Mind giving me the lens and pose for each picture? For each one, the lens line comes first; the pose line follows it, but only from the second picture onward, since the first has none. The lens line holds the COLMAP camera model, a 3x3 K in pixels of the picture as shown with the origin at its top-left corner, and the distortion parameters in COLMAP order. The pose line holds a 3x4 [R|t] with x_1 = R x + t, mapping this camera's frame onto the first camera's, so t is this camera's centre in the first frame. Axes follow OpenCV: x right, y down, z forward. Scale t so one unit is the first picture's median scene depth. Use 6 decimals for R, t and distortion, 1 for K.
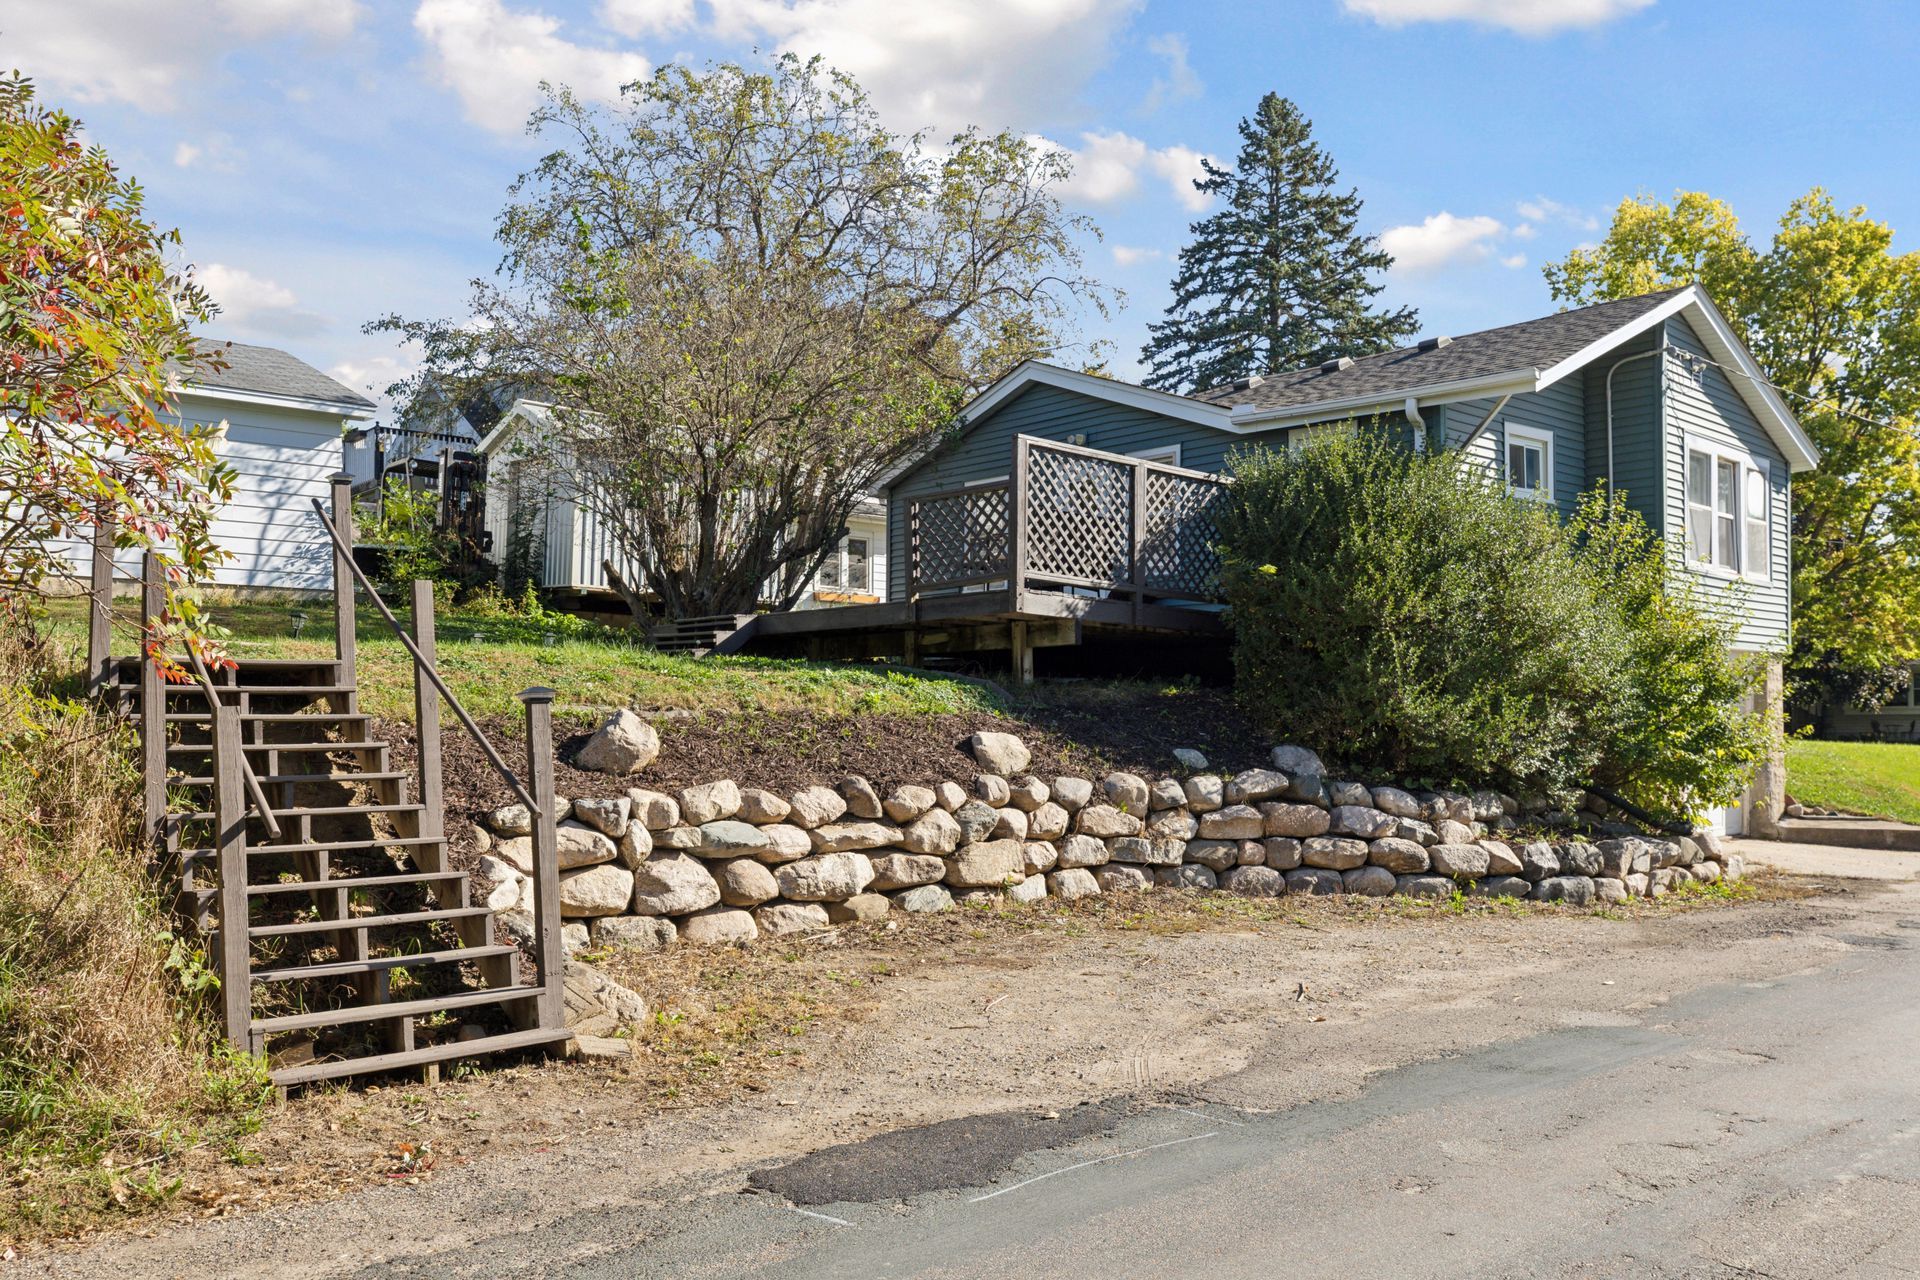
lens RADIAL K [[1515.7, 0, 960.0], [0, 1515.7, 640.0], [0, 0, 1]] dist [0.003039, 0.000638]
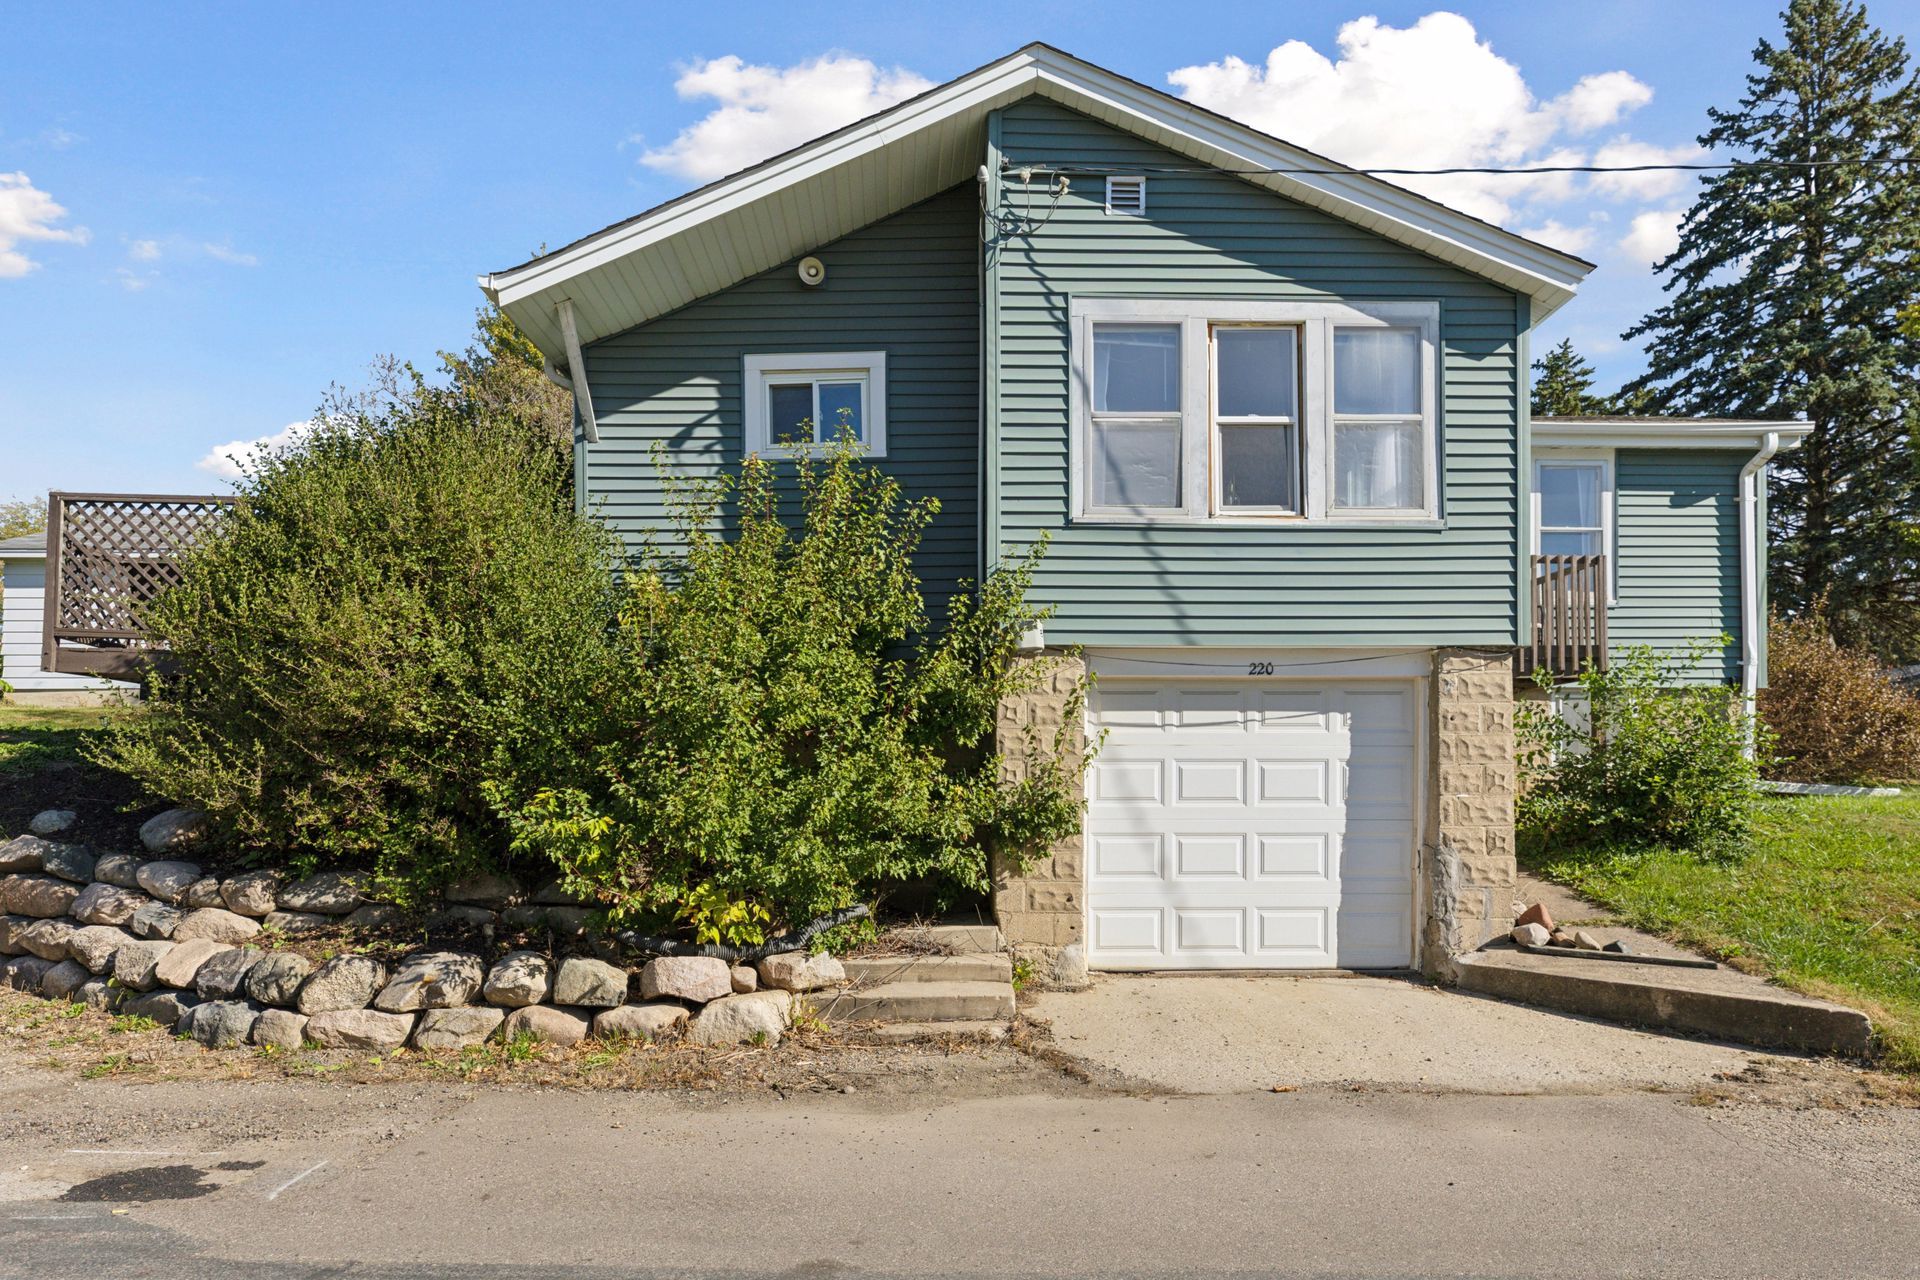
lens RADIAL K [[1227.2, 0, 959.1], [0, 1227.2, 761.8], [0, 0, 1]] dist [0.004027, -0.001309]
pose [[0.752199, -0.025480, -0.658443, 0.739805], [0.040398, 0.999156, 0.007486, 0.041496], [0.657696, -0.032231, 0.752593, 0.576740]]
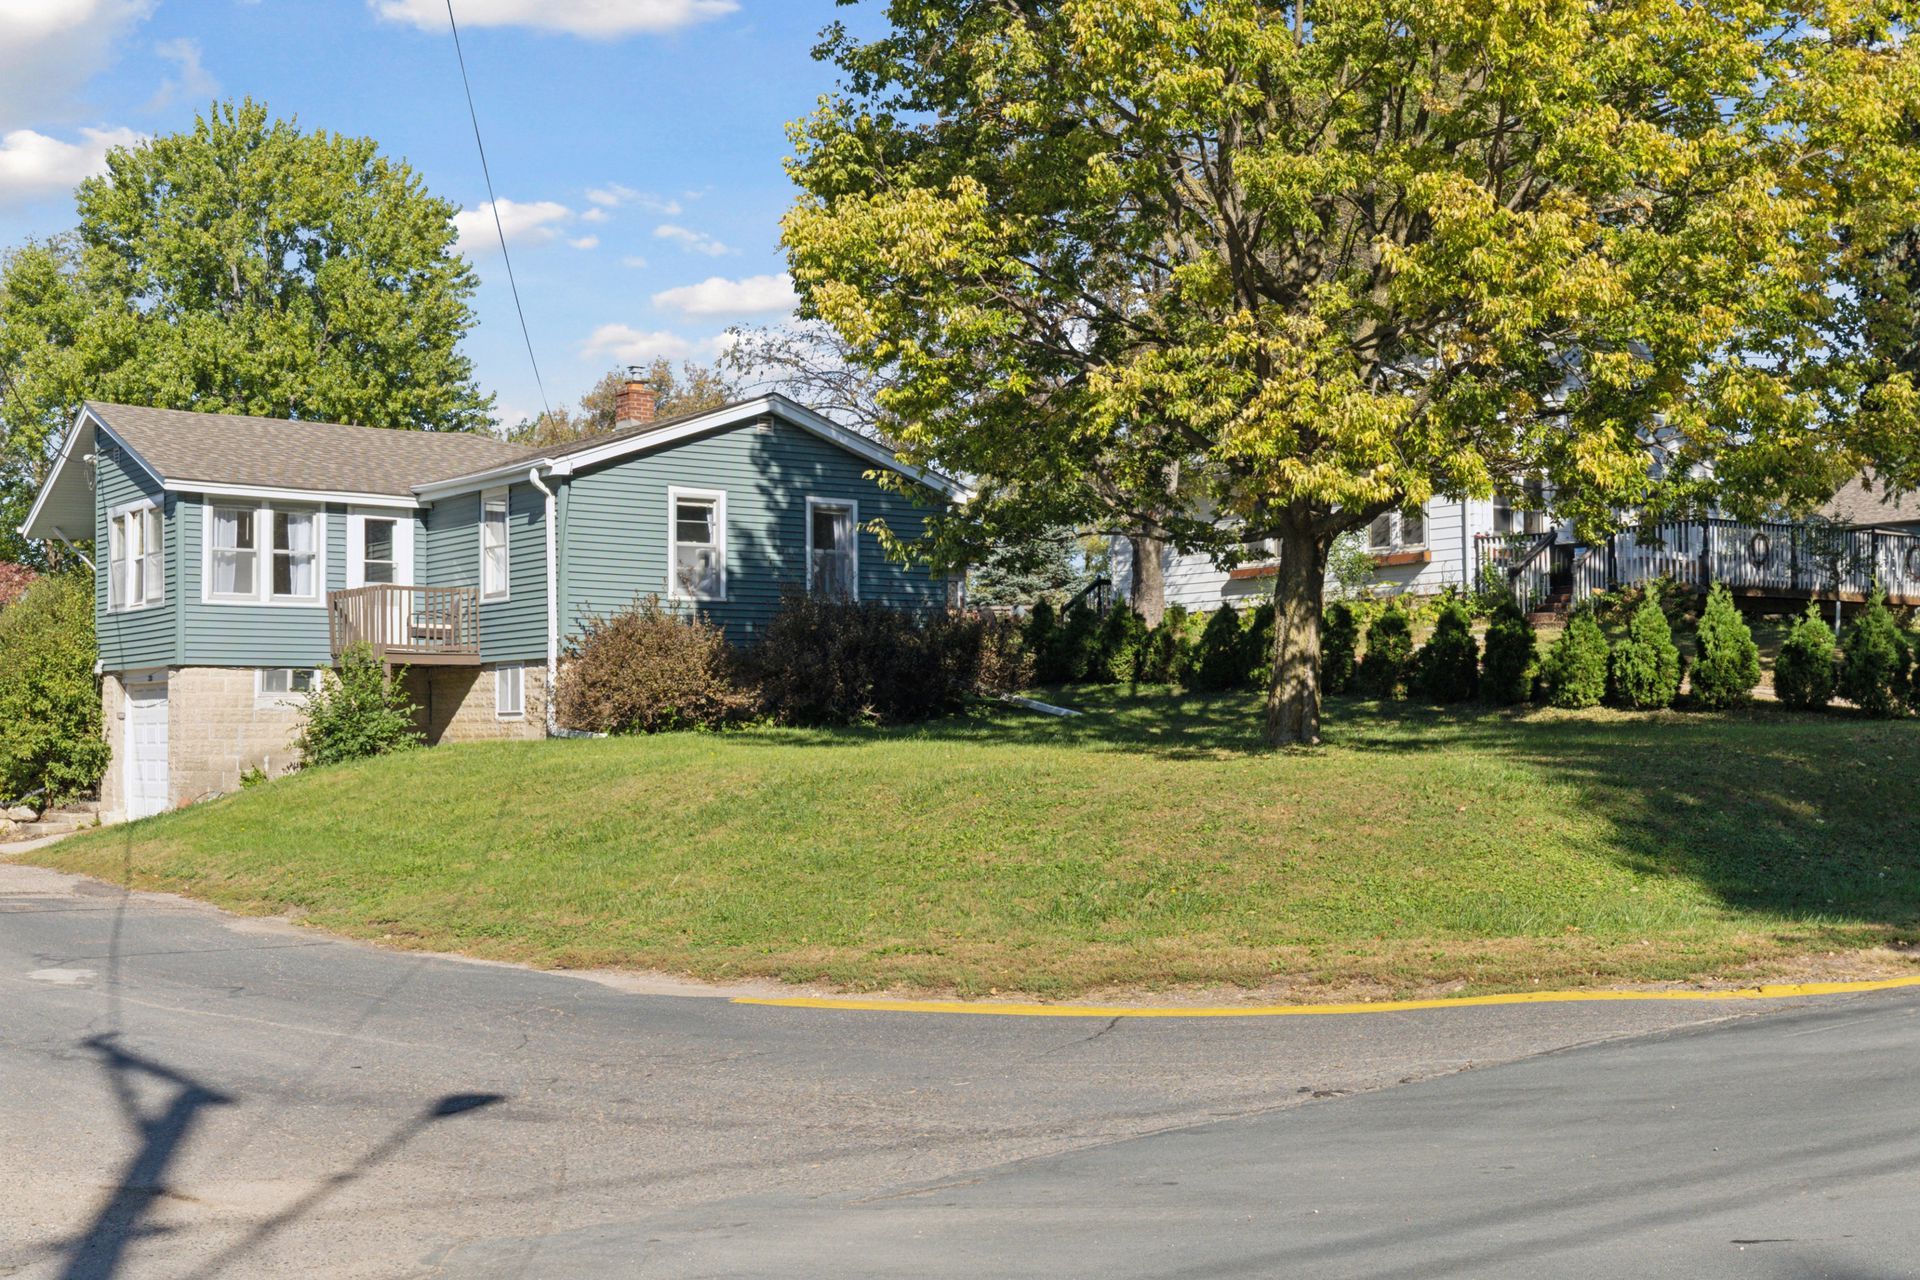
lens RADIAL K [[2309.3, 0, 960.0], [0, 2309.3, 640.0], [0, 0, 1]] dist [-0.008182, -0.000768]
pose [[-0.107660, -0.048944, -0.992982, 2.281591], [0.055991, 0.996904, -0.055208, 0.121066], [0.992610, -0.061542, -0.104586, 1.866144]]
